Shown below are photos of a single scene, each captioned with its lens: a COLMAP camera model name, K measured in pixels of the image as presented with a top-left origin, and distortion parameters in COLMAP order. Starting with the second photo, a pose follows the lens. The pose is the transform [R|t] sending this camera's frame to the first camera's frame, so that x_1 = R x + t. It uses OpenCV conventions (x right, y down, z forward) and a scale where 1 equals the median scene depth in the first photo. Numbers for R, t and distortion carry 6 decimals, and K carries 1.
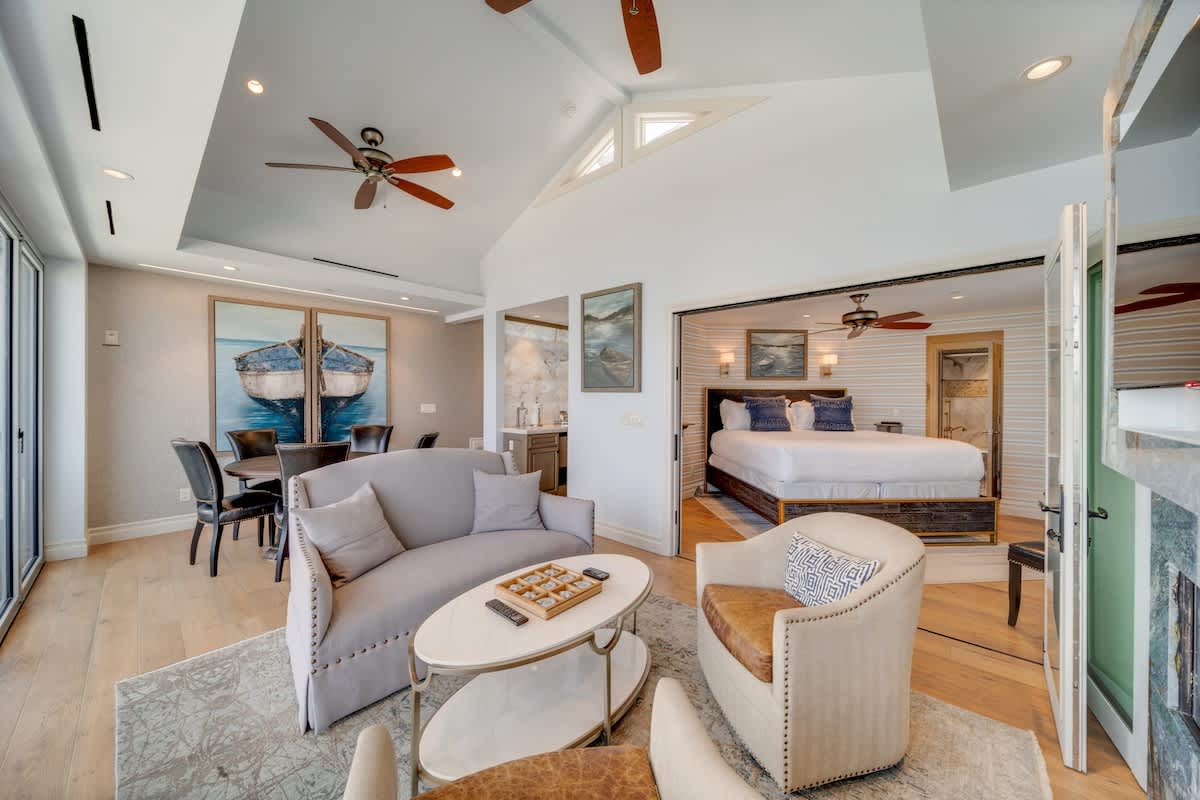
lens RADIAL K [[432.8, 0, 593.4], [0, 432.8, 397.0], [0, 0, 1]] dist [-0.000139, 0.000023]
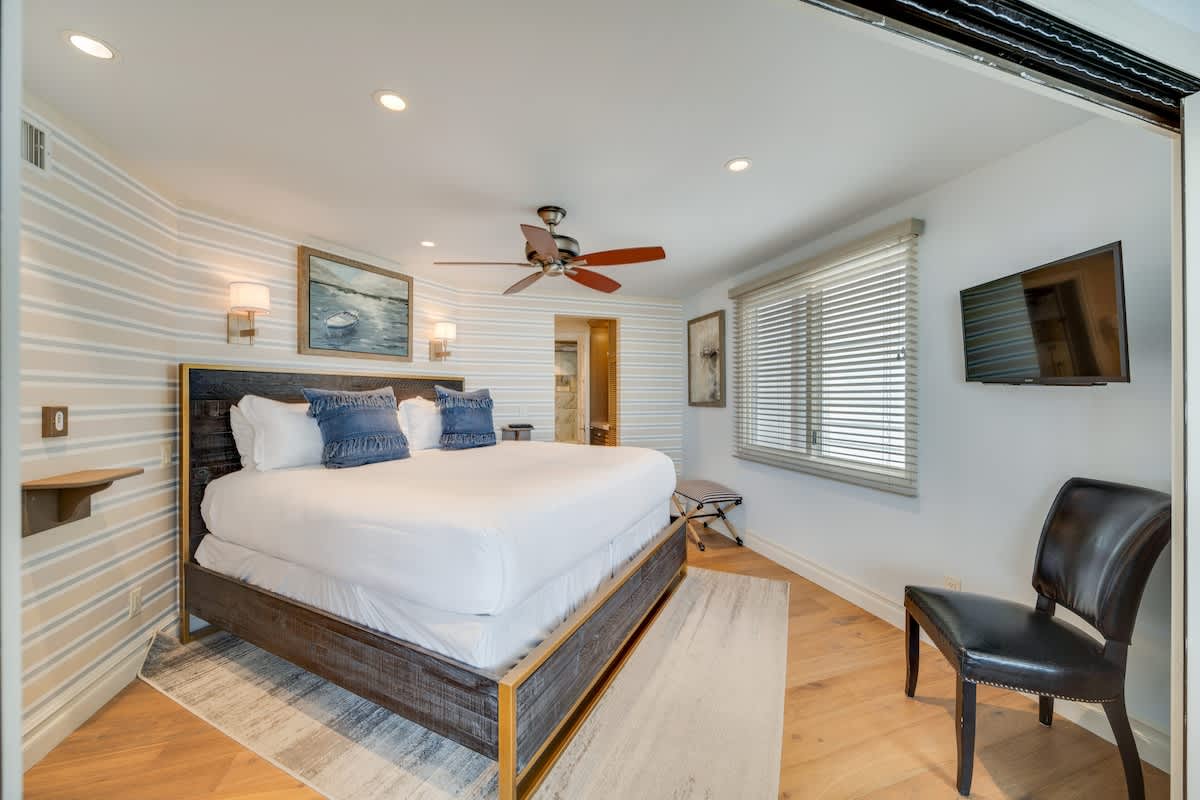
lens RADIAL K [[432.8, 0, 600.1], [0, 432.8, 396.9], [0, 0, 1]] dist [-0.000139, 0.000023]
pose [[0.497491, -0.006349, 0.867446, 0.114529], [0.004590, 0.999978, 0.004686, 0.006454], [-0.867457, 0.001650, 0.497510, 0.502968]]
